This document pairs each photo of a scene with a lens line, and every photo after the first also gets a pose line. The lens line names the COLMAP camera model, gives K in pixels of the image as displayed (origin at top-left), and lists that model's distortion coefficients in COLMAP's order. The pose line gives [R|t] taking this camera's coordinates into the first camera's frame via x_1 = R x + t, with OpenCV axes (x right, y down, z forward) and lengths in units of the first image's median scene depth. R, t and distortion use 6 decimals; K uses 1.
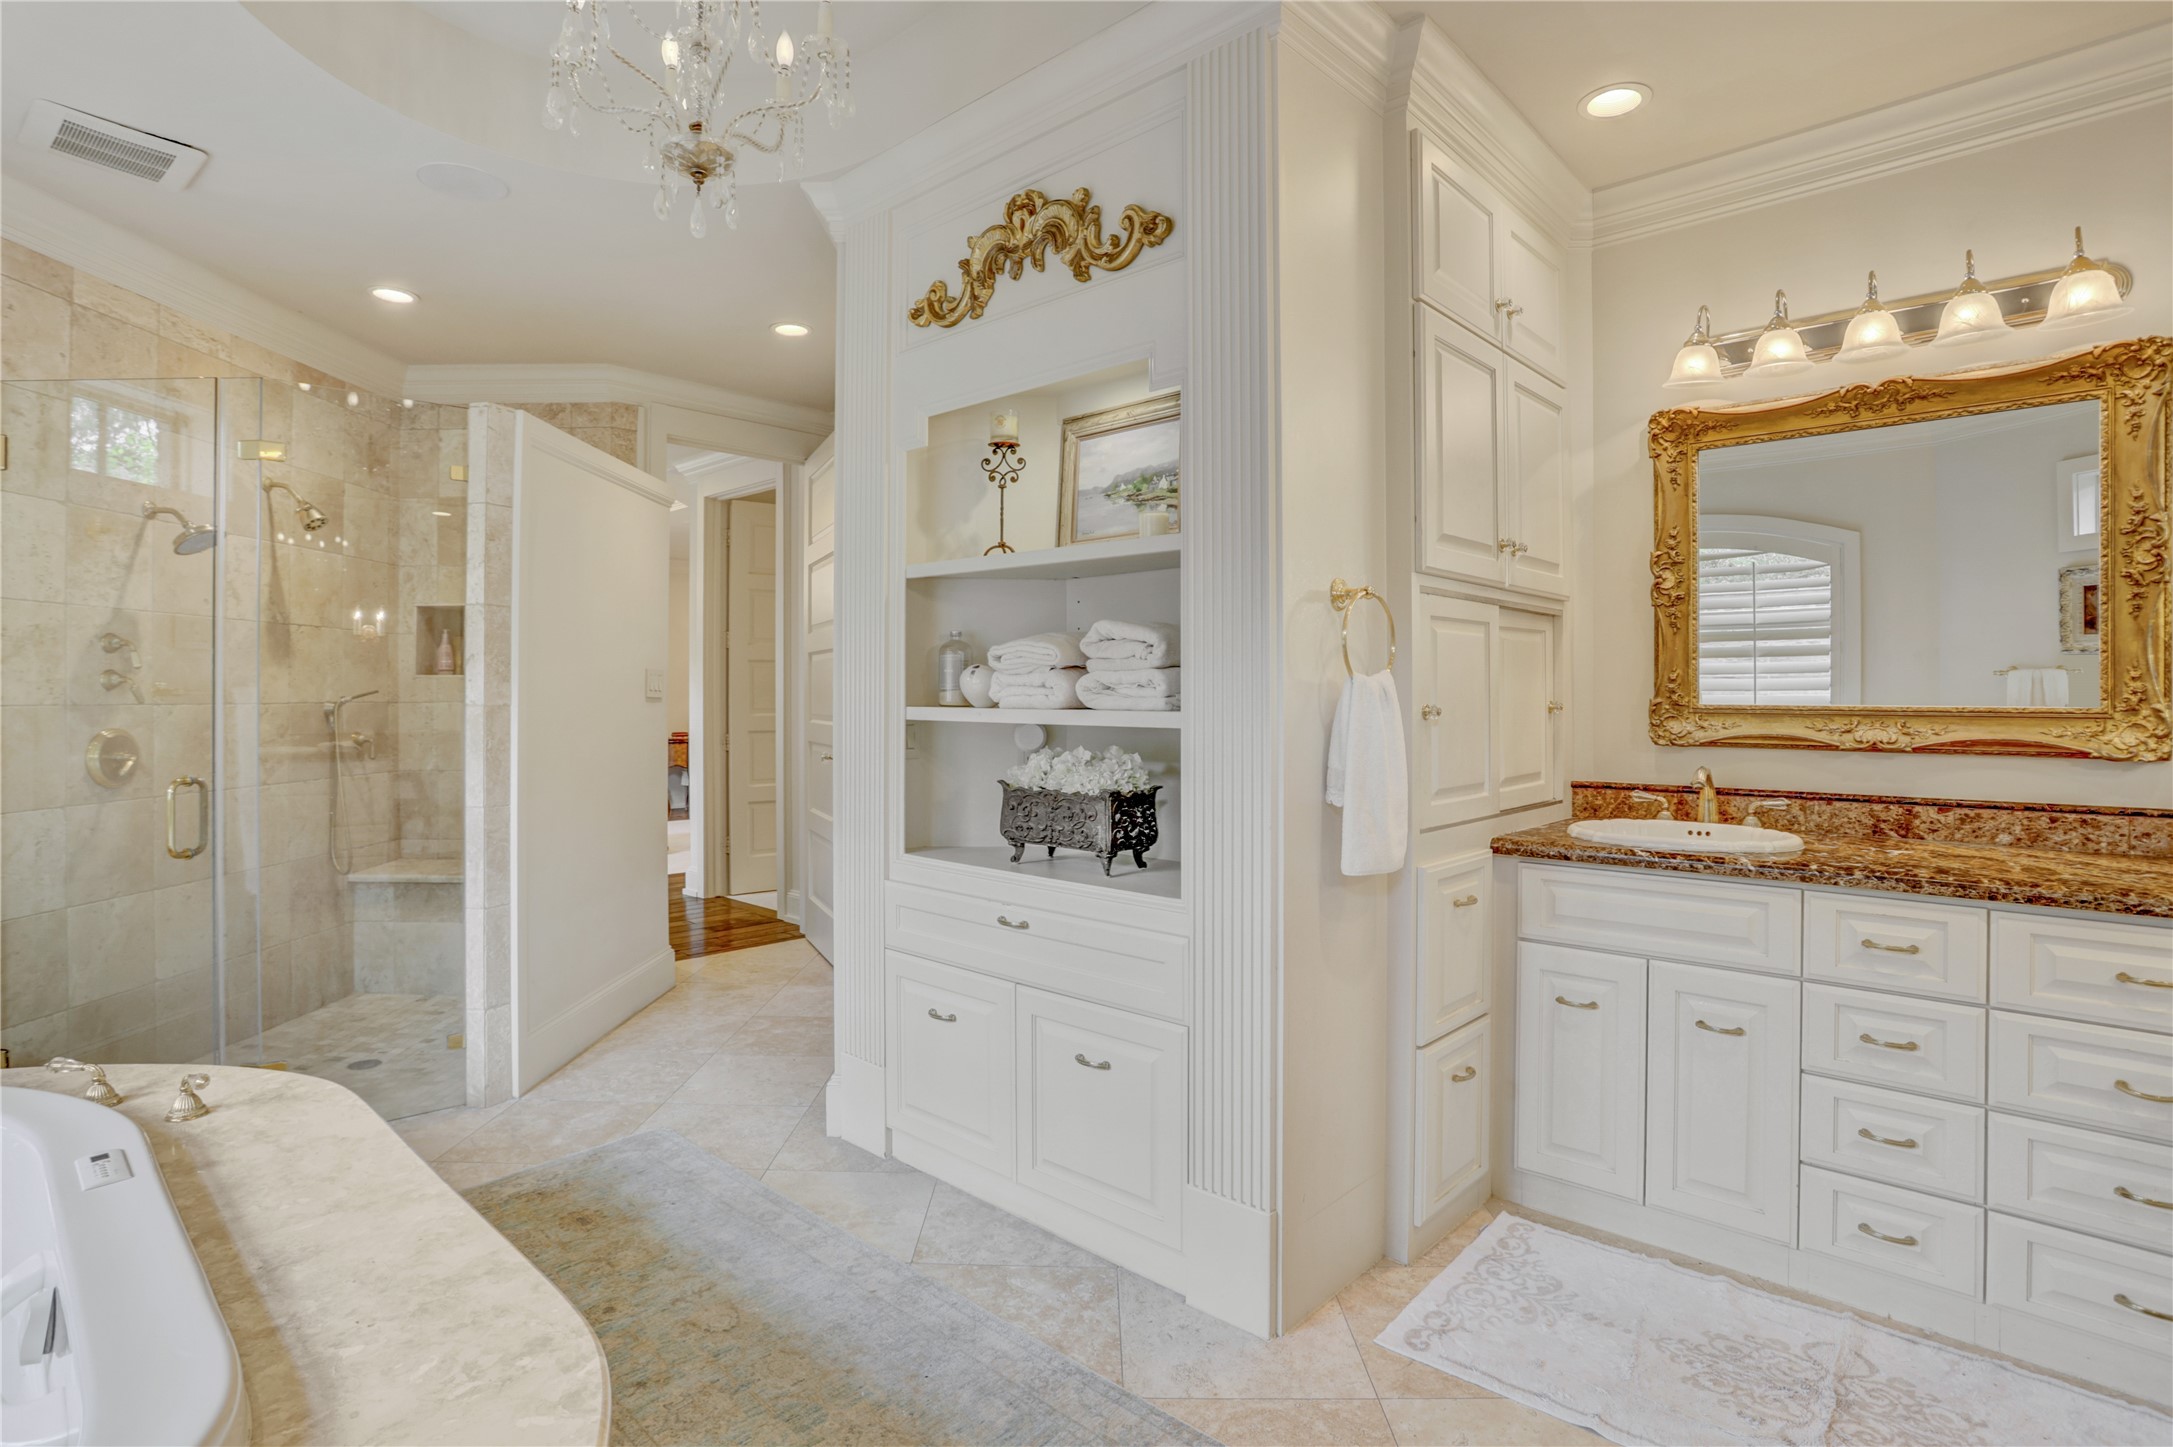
lens RADIAL K [[1060.9, 0, 1086.0], [0, 1060.9, 707.7], [0, 0, 1]] dist [-0.030223, 0.000290]
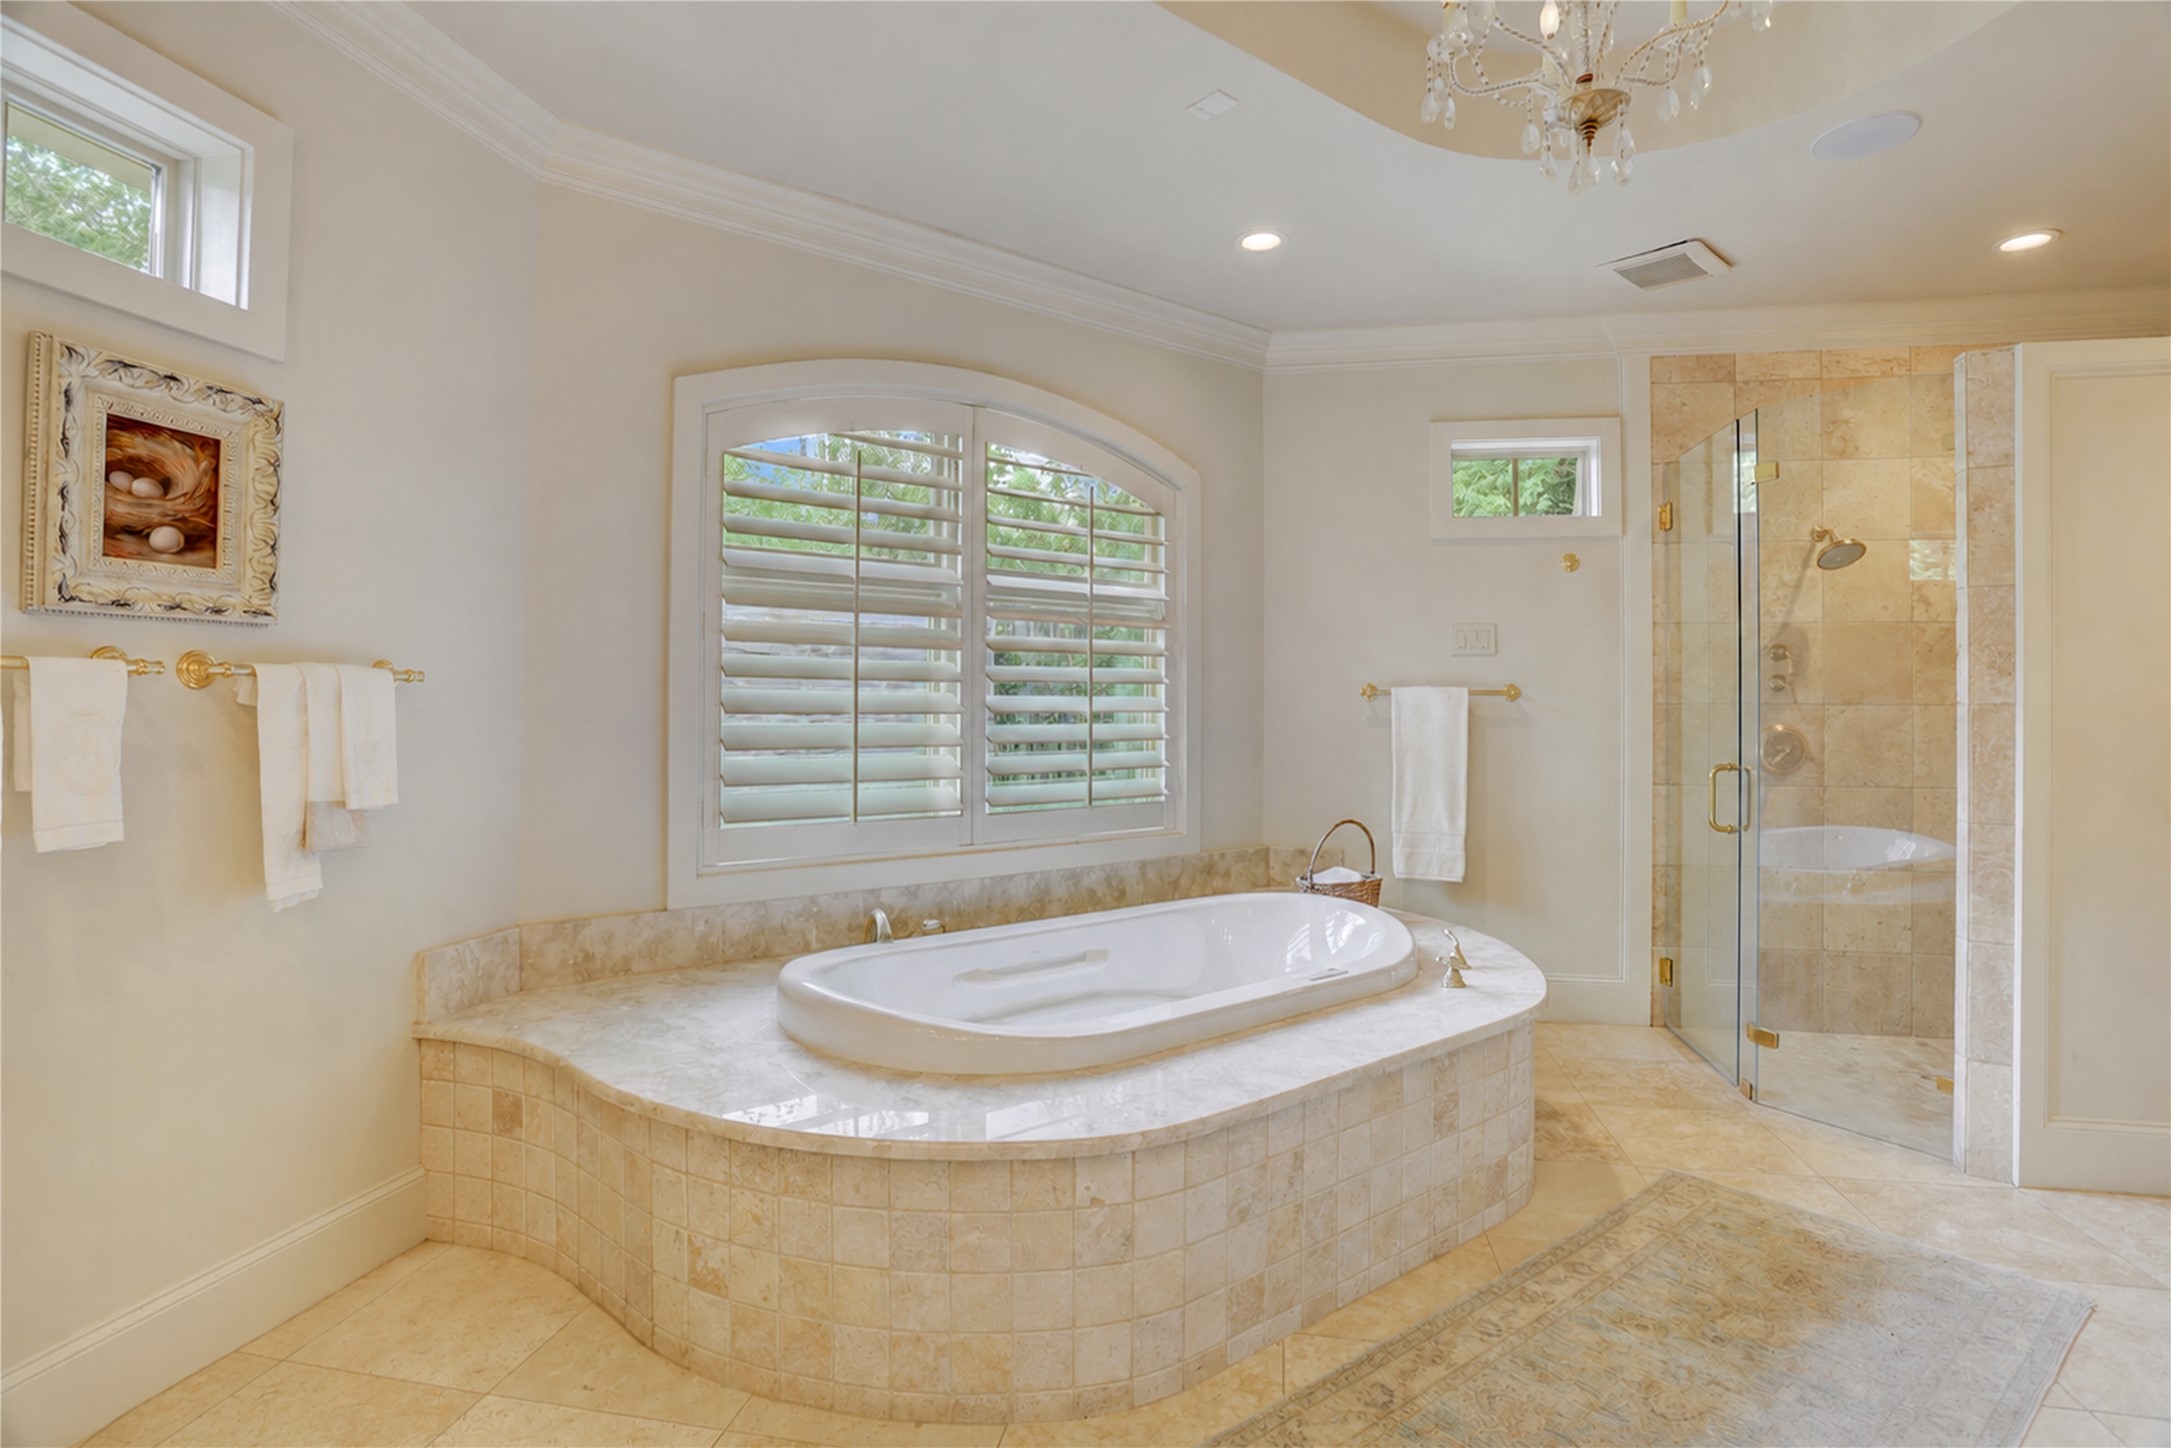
lens RADIAL K [[1060.0, 0, 1088.4], [0, 1060.0, 711.6], [0, 0, 1]] dist [-0.030223, 0.000290]
pose [[-0.192288, 0.003860, -0.981331, 0.388608], [-0.005606, 0.999972, 0.005032, 0.003696], [0.981322, 0.006469, -0.192261, 0.451990]]
